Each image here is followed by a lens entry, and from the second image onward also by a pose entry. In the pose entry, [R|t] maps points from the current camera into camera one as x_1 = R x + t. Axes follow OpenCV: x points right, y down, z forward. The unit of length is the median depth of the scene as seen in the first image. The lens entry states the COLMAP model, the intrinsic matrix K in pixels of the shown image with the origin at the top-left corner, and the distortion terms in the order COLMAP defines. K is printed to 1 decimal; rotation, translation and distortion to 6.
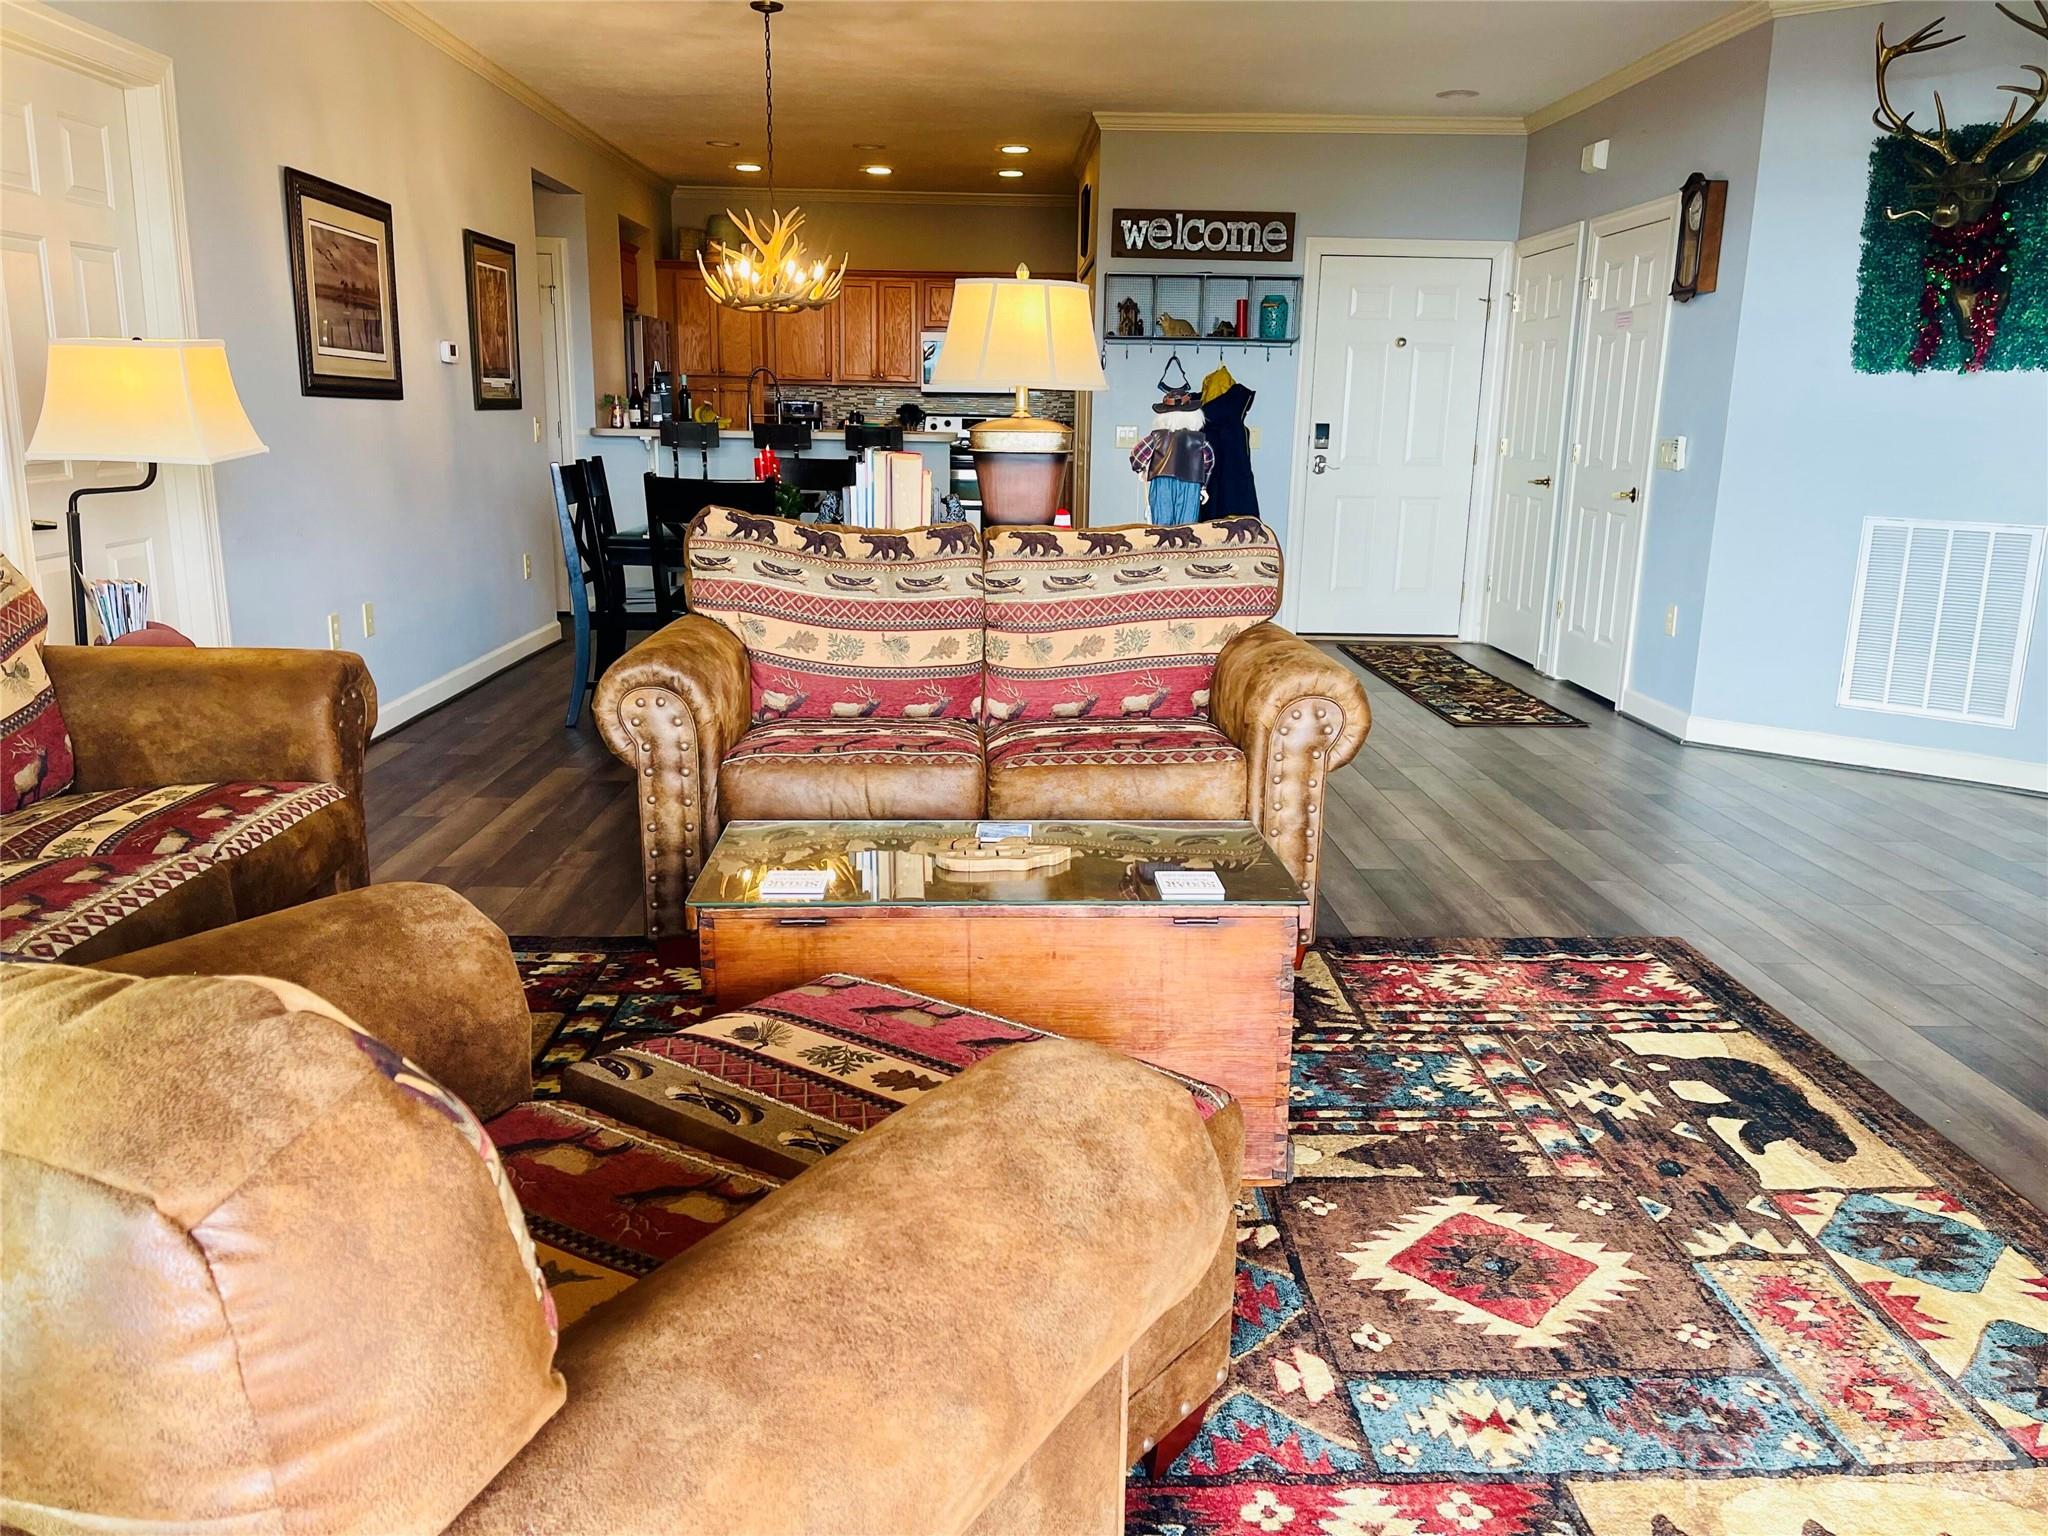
lens RADIAL K [[1556.6, 0, 1031.3], [0, 1556.6, 764.0], [0, 0, 1]] dist [0.077399, -0.096721]
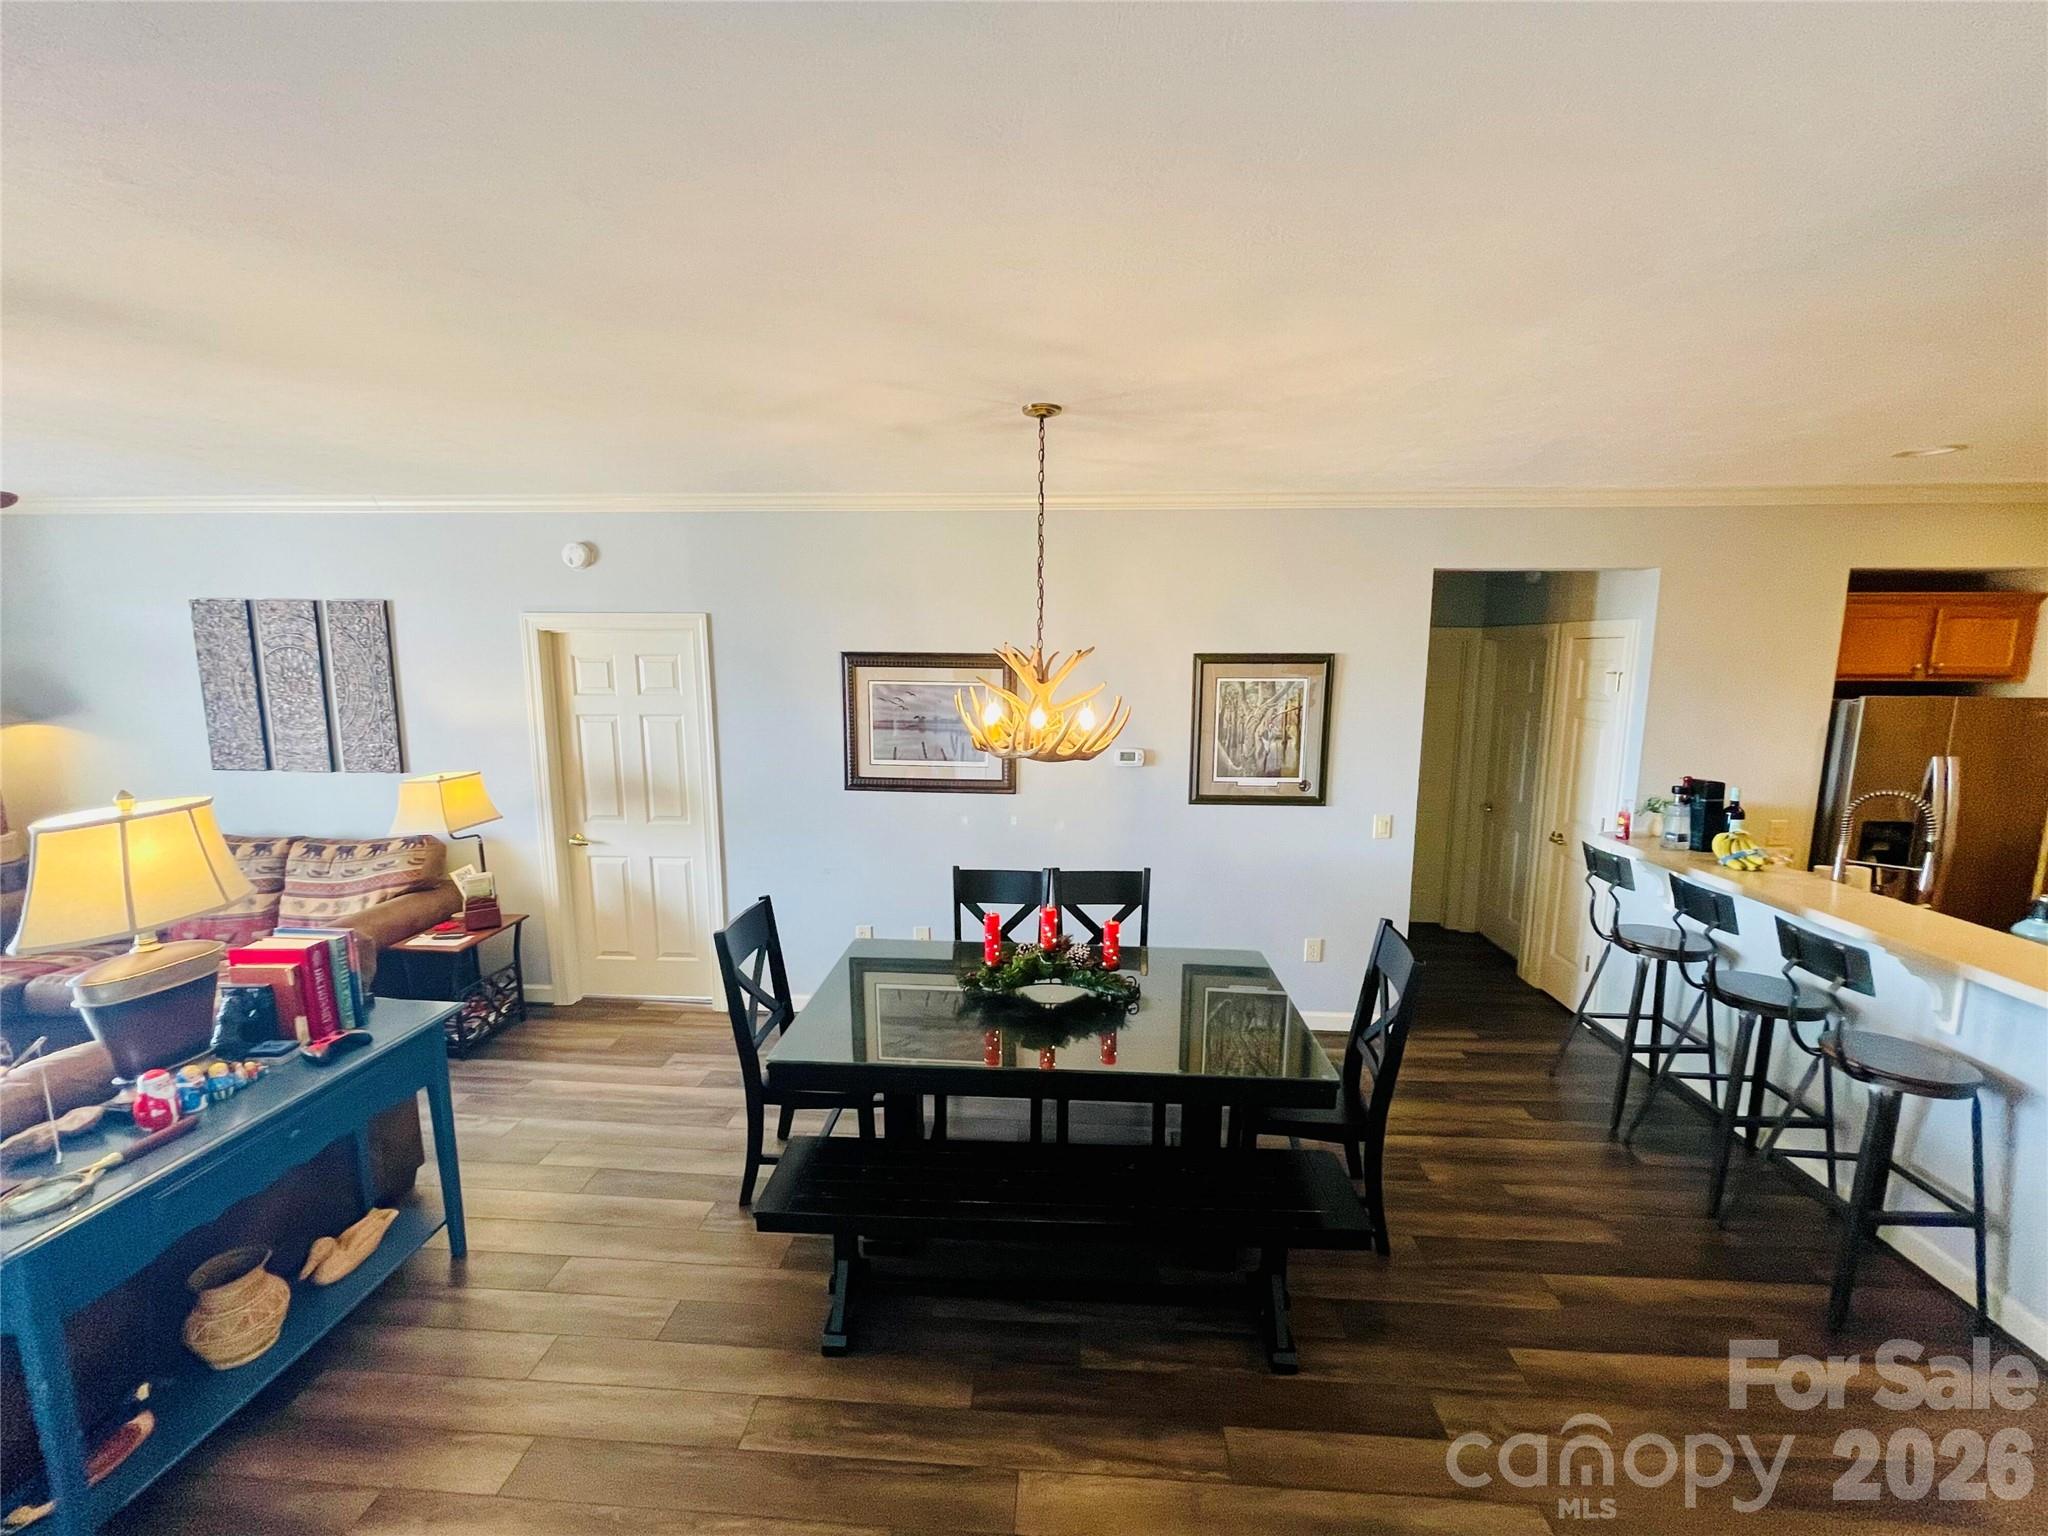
lens RADIAL K [[832.1, 0, 1019.0], [0, 832.1, 773.4], [0, 0, 1]] dist [-0.001269, 0.002097]
pose [[-0.098689, 0.122029, -0.987608, 0.409678], [-0.226404, 0.963672, 0.141696, -0.496899], [0.969021, 0.237582, -0.067476, 1.493276]]
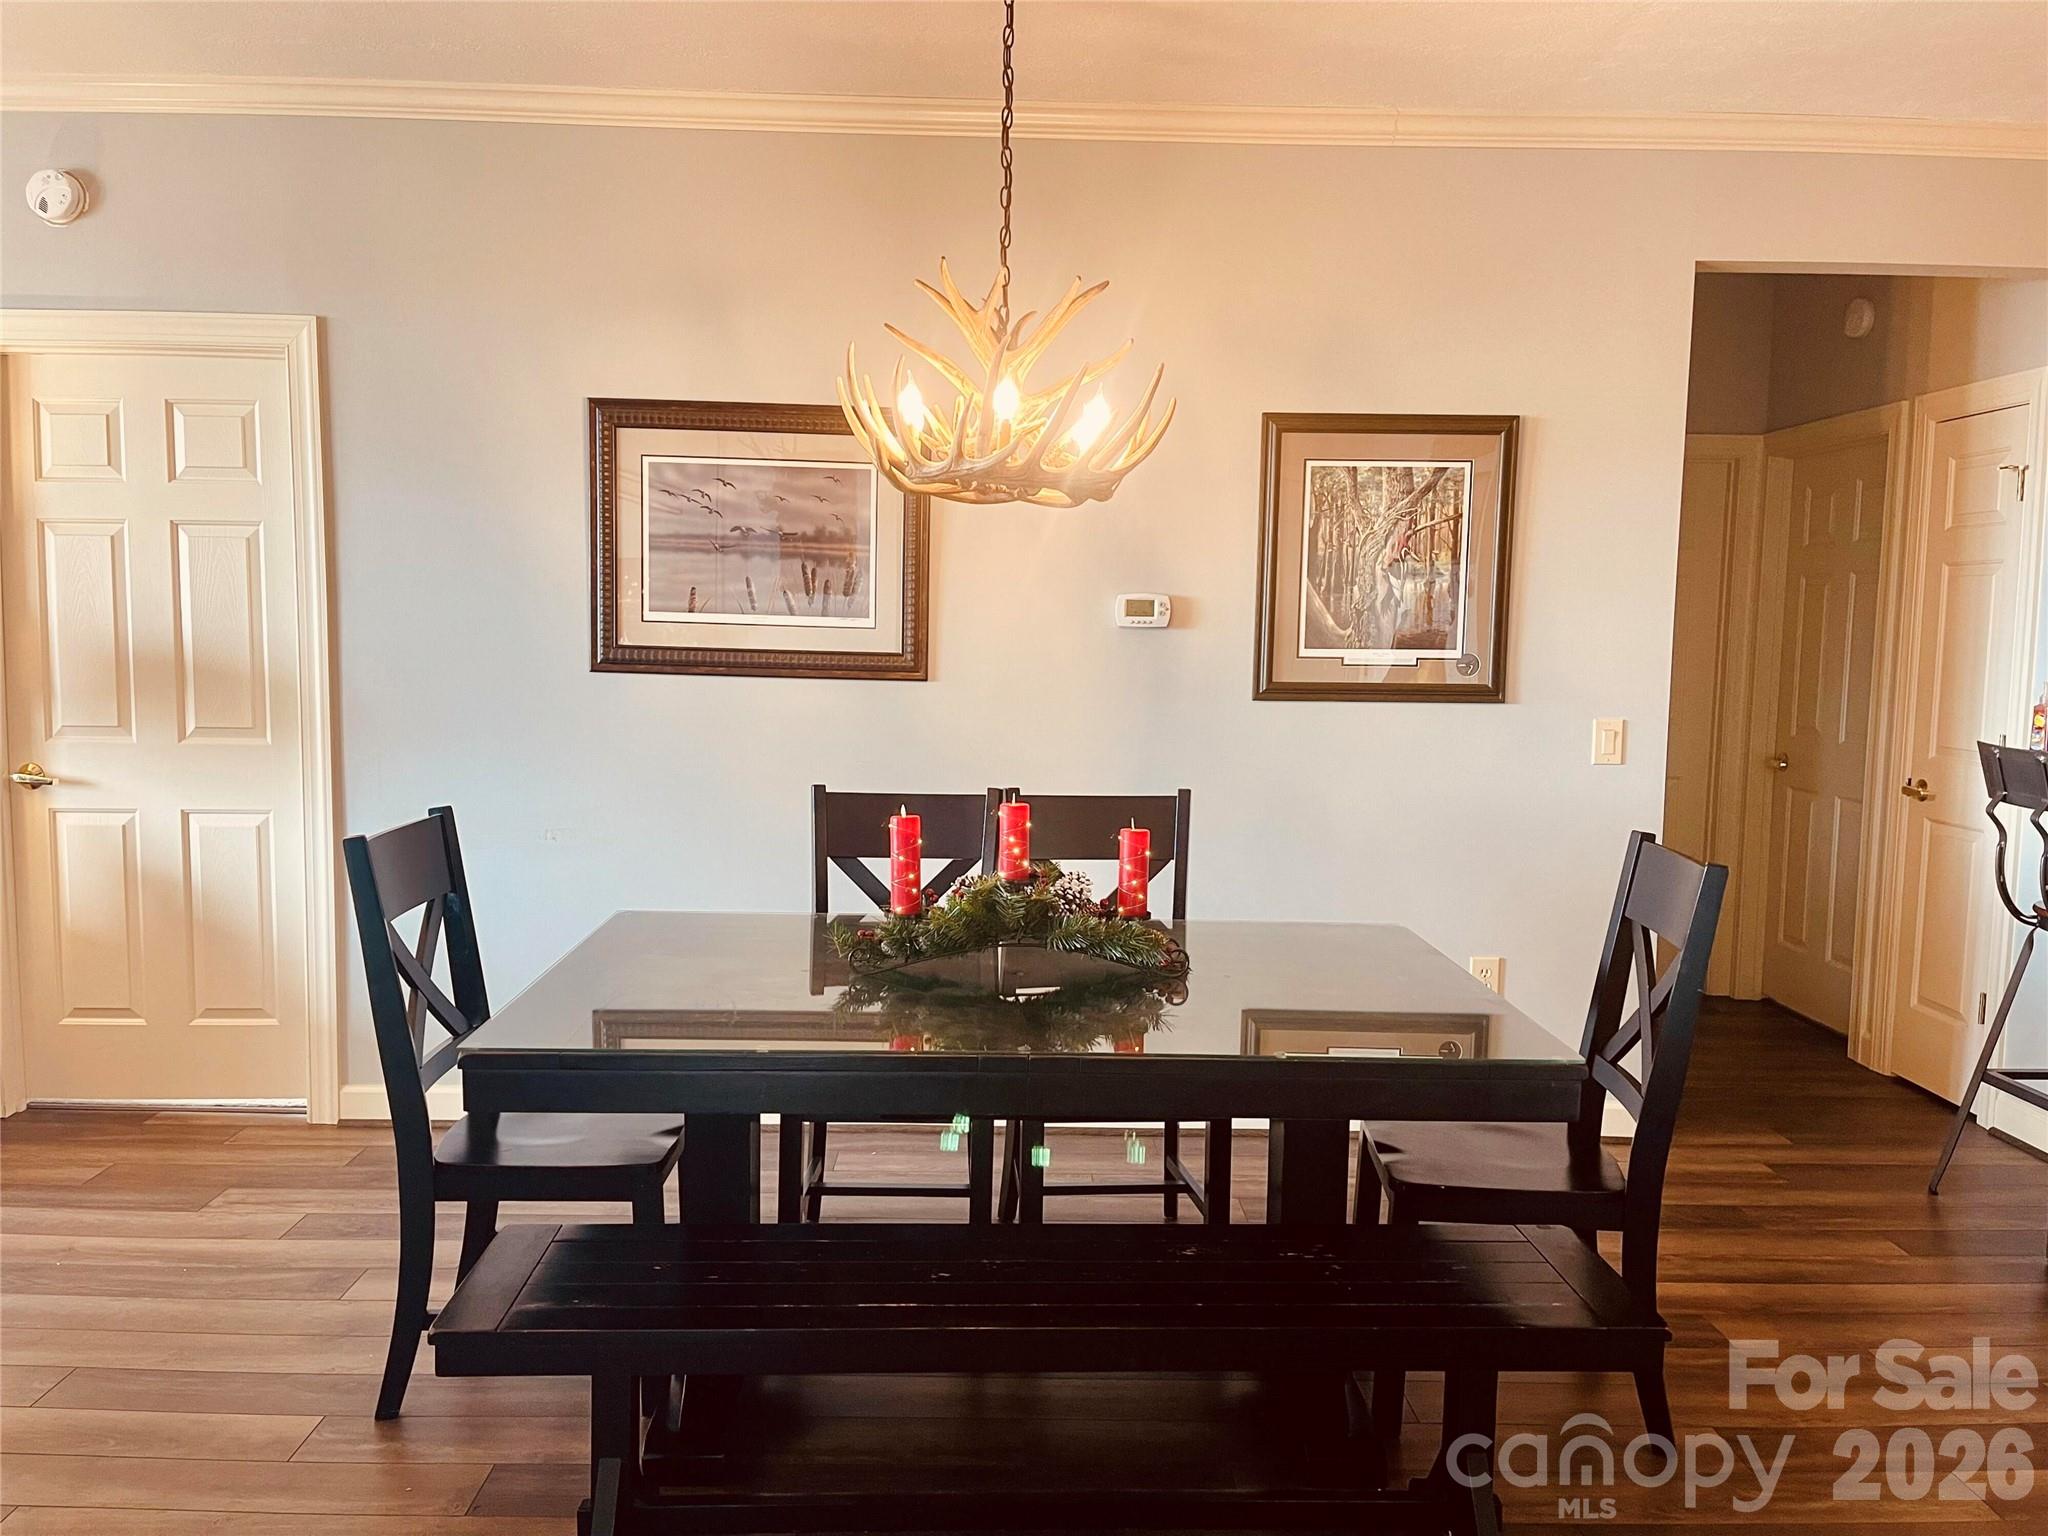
lens RADIAL K [[1556.6, 0, 1011.1], [0, 1556.6, 771.0], [0, 0, 1]] dist [0.077399, -0.096721]
pose [[-0.016193, 0.069099, -0.997478, 0.406963], [-0.238425, 0.968565, 0.070966, -0.357705], [0.971026, 0.238973, 0.000791, 1.492364]]
